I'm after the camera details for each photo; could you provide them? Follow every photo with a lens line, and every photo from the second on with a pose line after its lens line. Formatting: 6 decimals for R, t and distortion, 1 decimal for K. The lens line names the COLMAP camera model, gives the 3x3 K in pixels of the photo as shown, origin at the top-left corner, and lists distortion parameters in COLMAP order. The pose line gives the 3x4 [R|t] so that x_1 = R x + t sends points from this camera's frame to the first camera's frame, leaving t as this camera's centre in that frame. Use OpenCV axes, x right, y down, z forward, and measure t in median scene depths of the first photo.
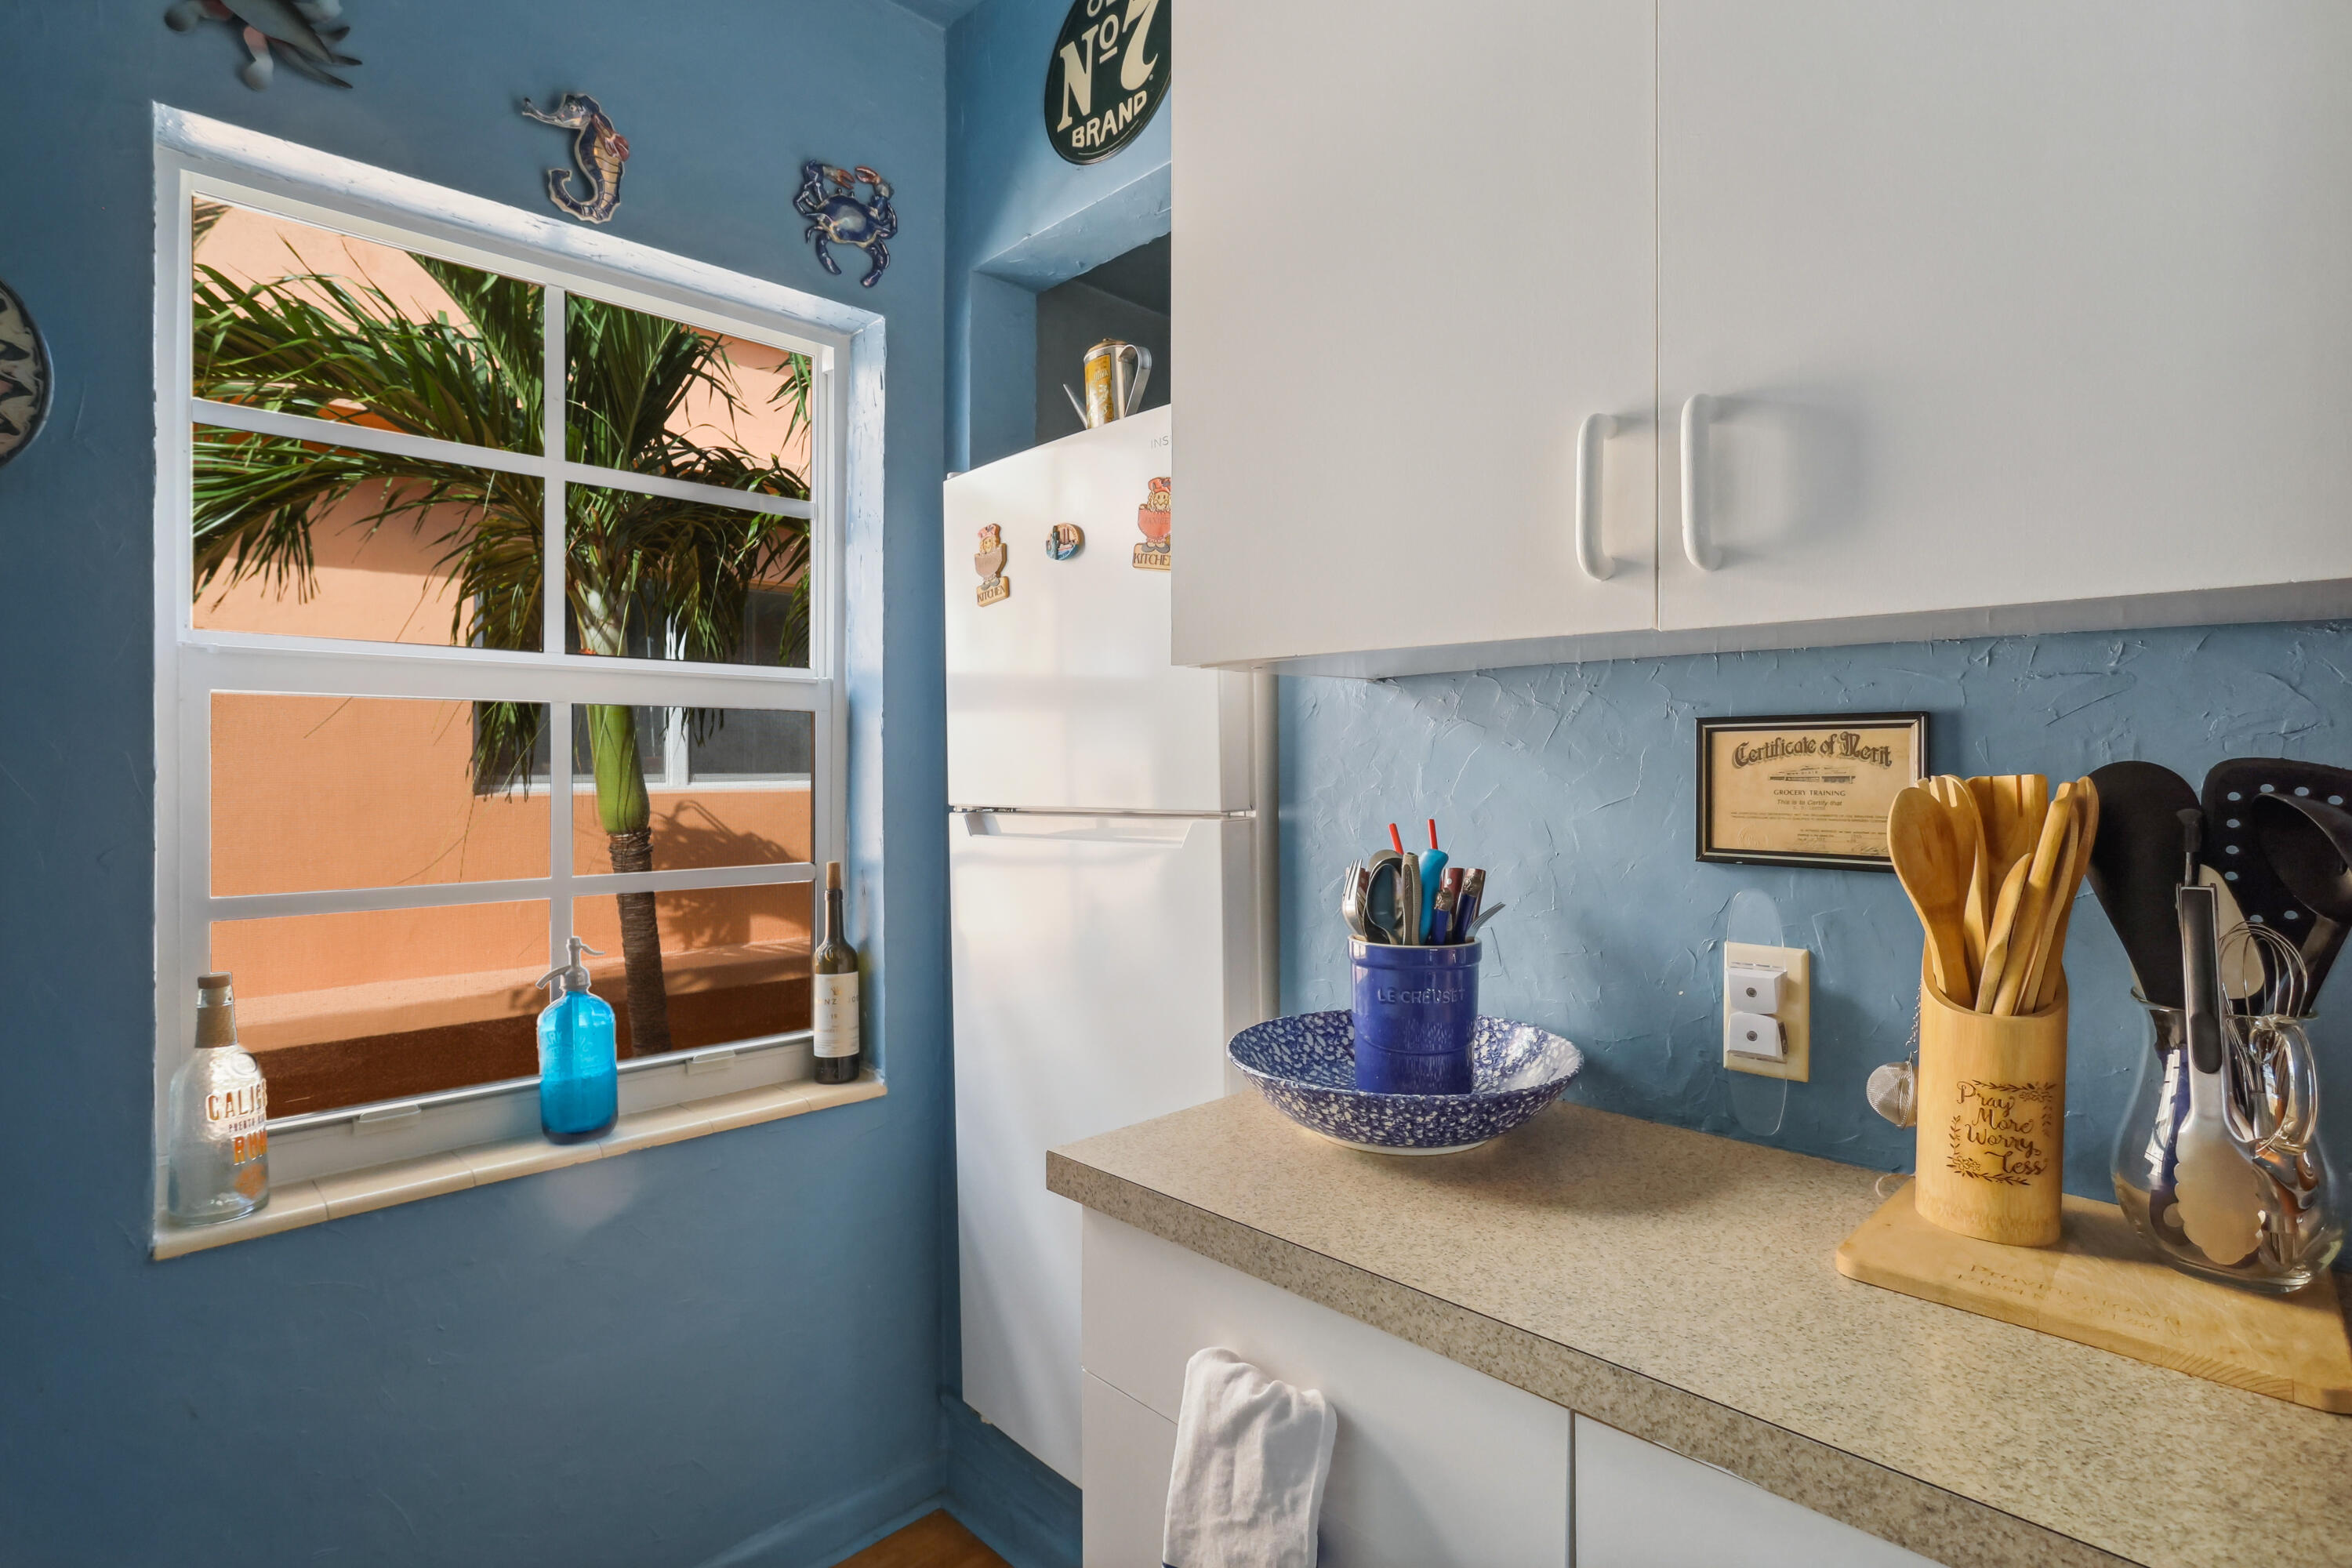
lens RADIAL K [[1161.3, 0, 1176.1], [0, 1161.3, 781.9], [0, 0, 1]] dist [-0.018397, 0.002515]
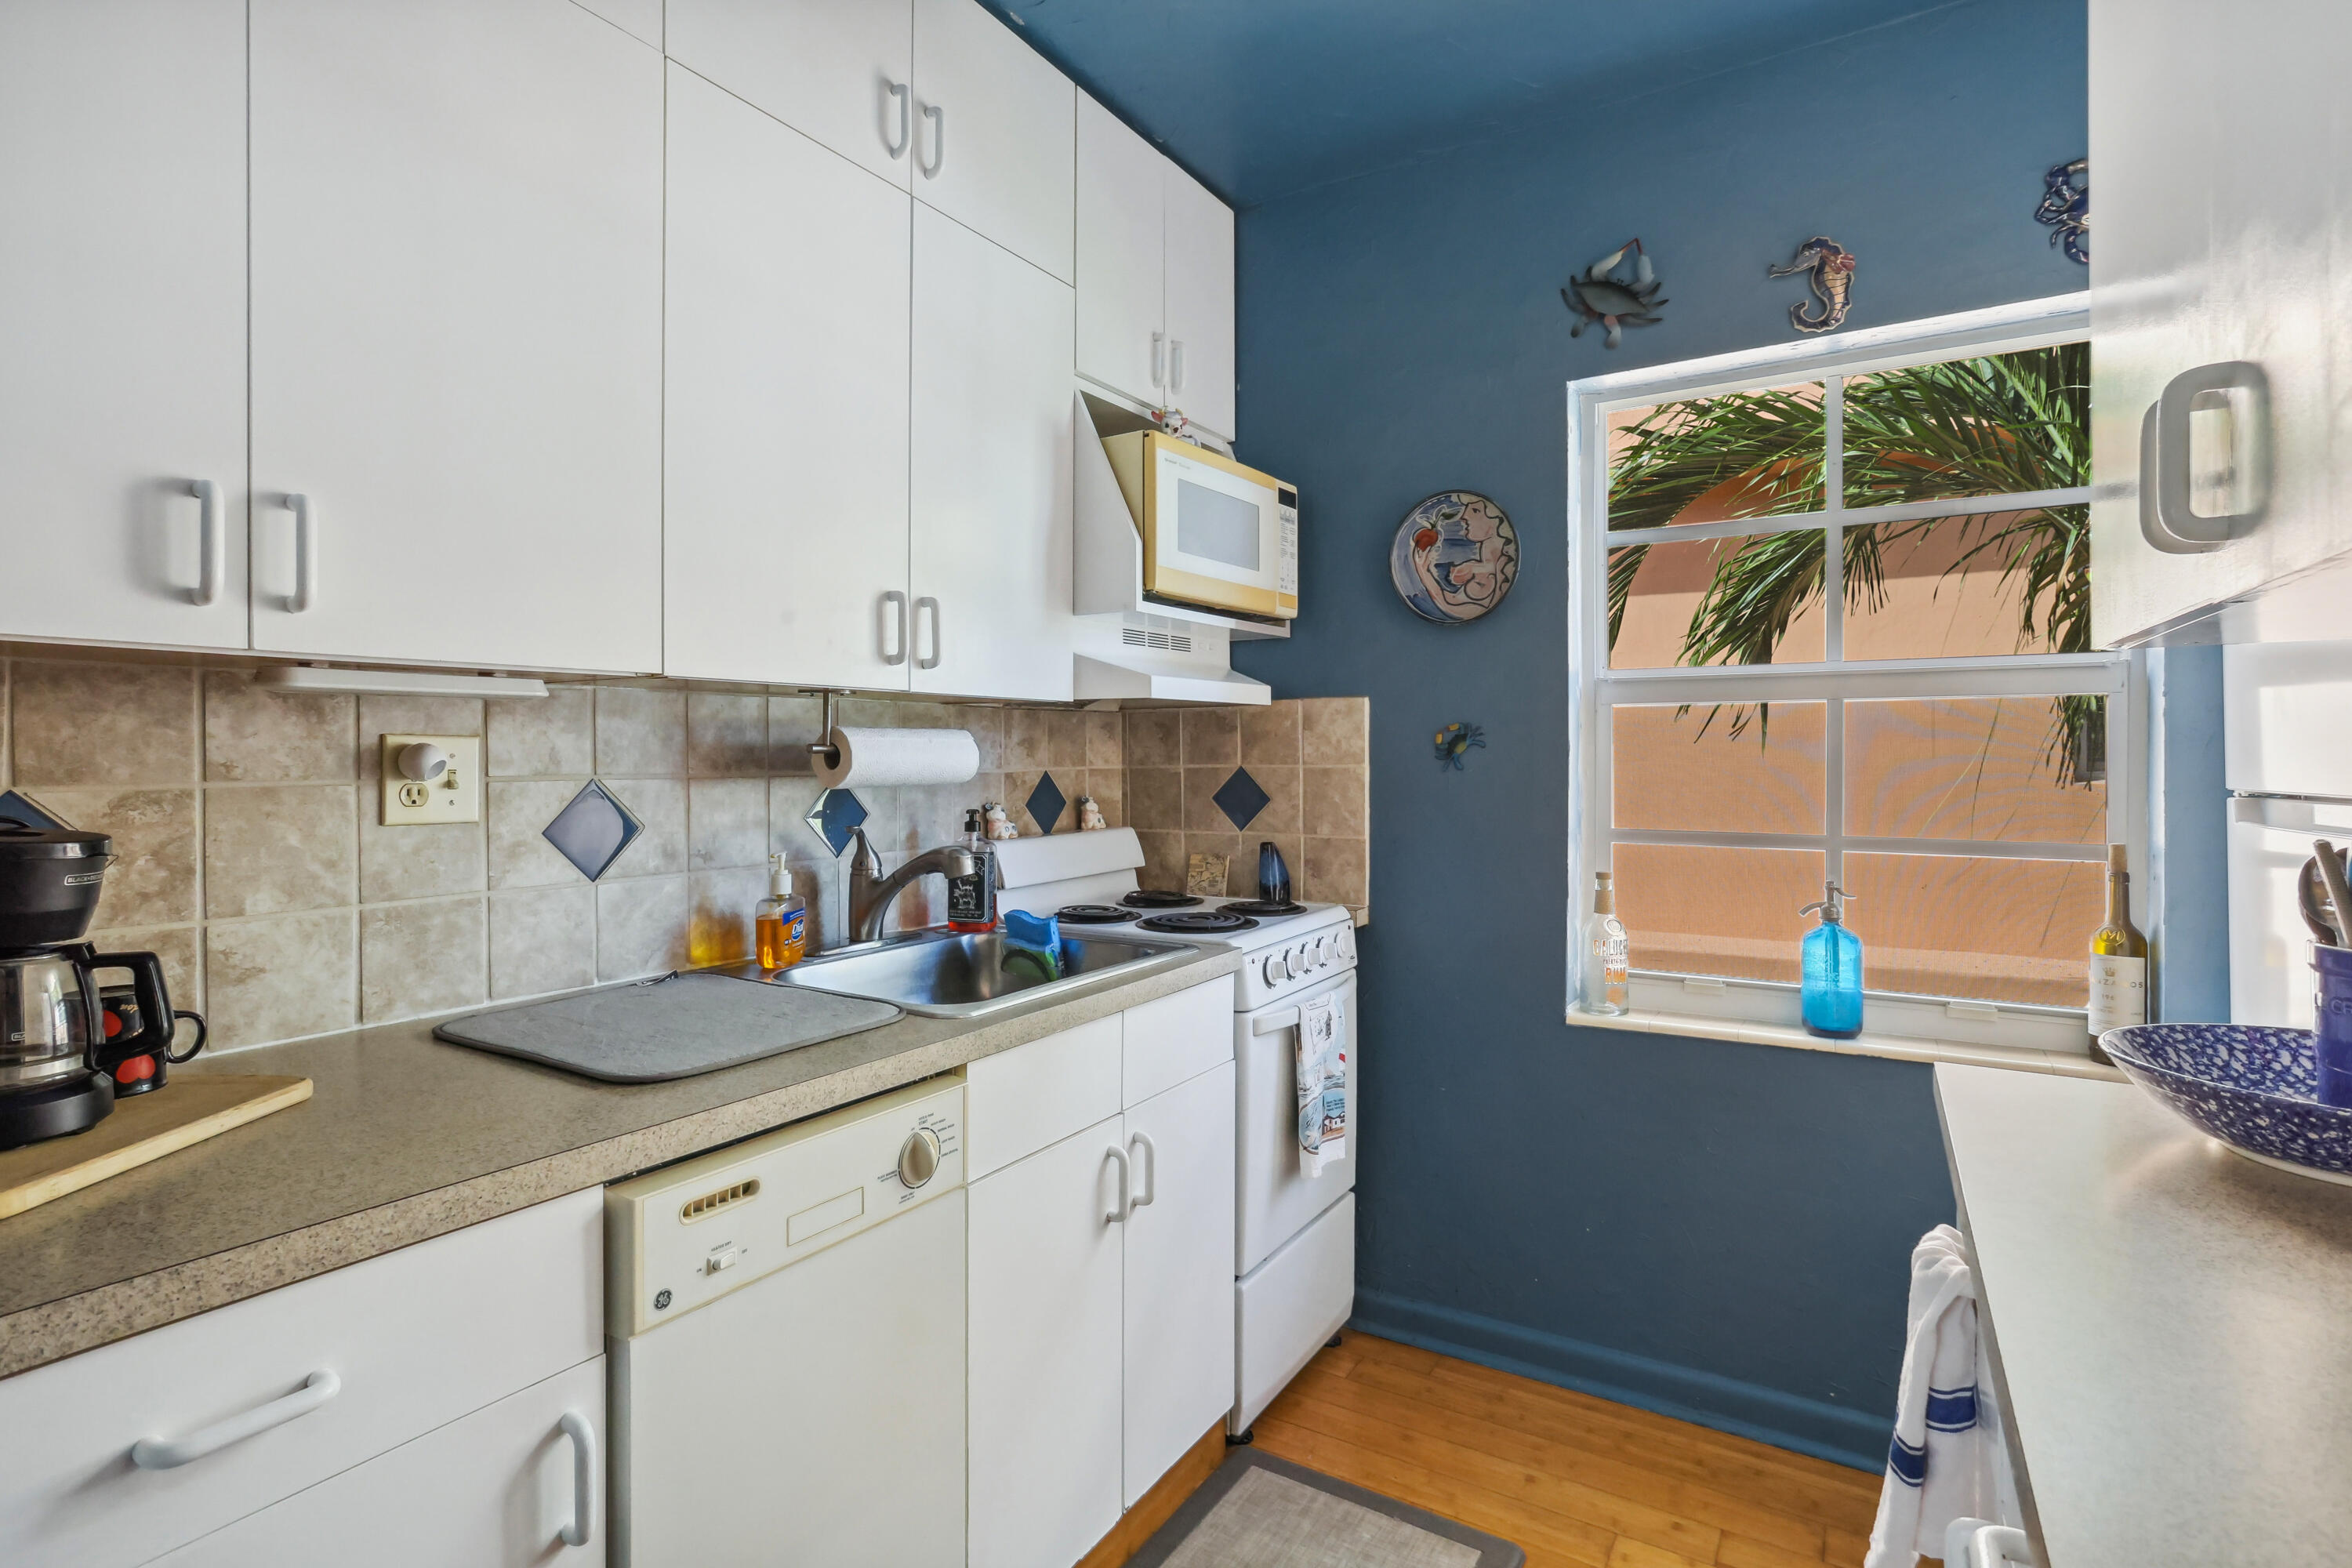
lens RADIAL K [[1161.3, 0, 1169.3], [0, 1161.3, 761.1], [0, 0, 1]] dist [-0.018397, 0.002515]
pose [[0.210222, 0.010332, -0.977599, 0.619752], [-0.005193, 0.999942, 0.009451, -0.008076], [0.977640, 0.003090, 0.210263, 0.001405]]
